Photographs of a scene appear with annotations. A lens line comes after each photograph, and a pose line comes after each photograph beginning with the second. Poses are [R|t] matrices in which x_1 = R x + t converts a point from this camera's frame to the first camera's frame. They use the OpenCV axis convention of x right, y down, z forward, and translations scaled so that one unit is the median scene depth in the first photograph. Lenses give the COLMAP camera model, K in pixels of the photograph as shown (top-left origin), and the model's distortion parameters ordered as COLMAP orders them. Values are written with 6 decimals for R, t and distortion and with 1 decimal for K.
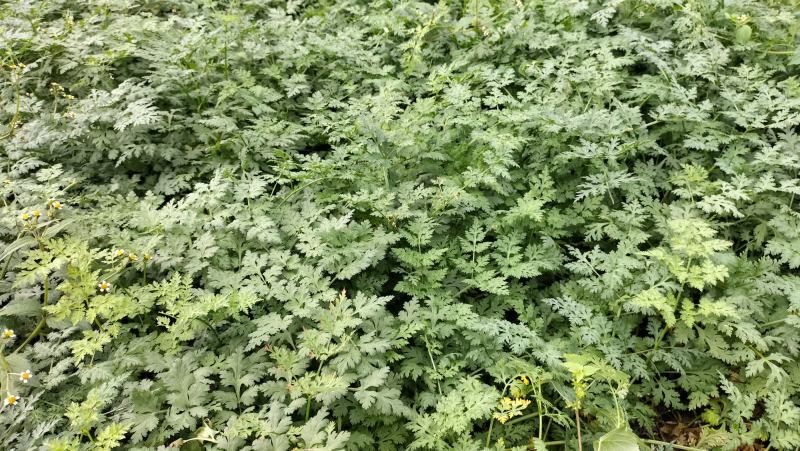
lens RADIAL K [[594.3, 0, 399.4], [0, 594.3, 224.3], [0, 0, 1]] dist [-0.003345, -0.010578]
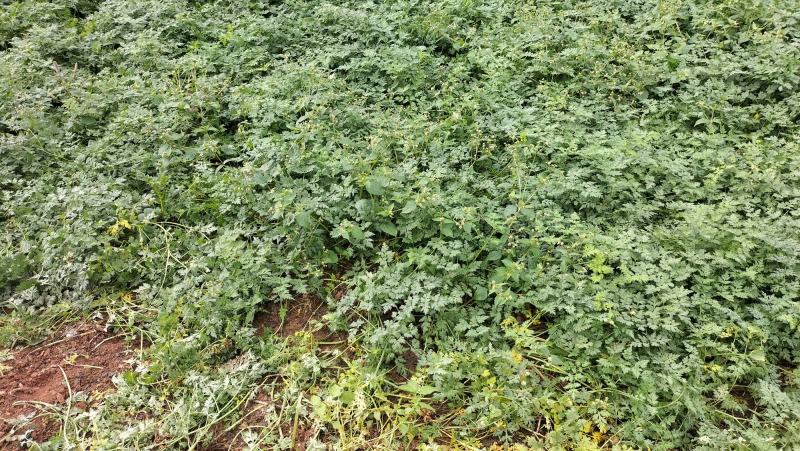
lens RADIAL K [[594.3, 0, 399.5], [0, 594.3, 228.5], [0, 0, 1]] dist [-0.003345, -0.010578]
pose [[0.919792, 0.258405, -0.295312, -0.510074], [-0.235482, 0.965476, 0.111373, -0.151382], [0.313896, -0.032899, 0.948887, -2.067119]]
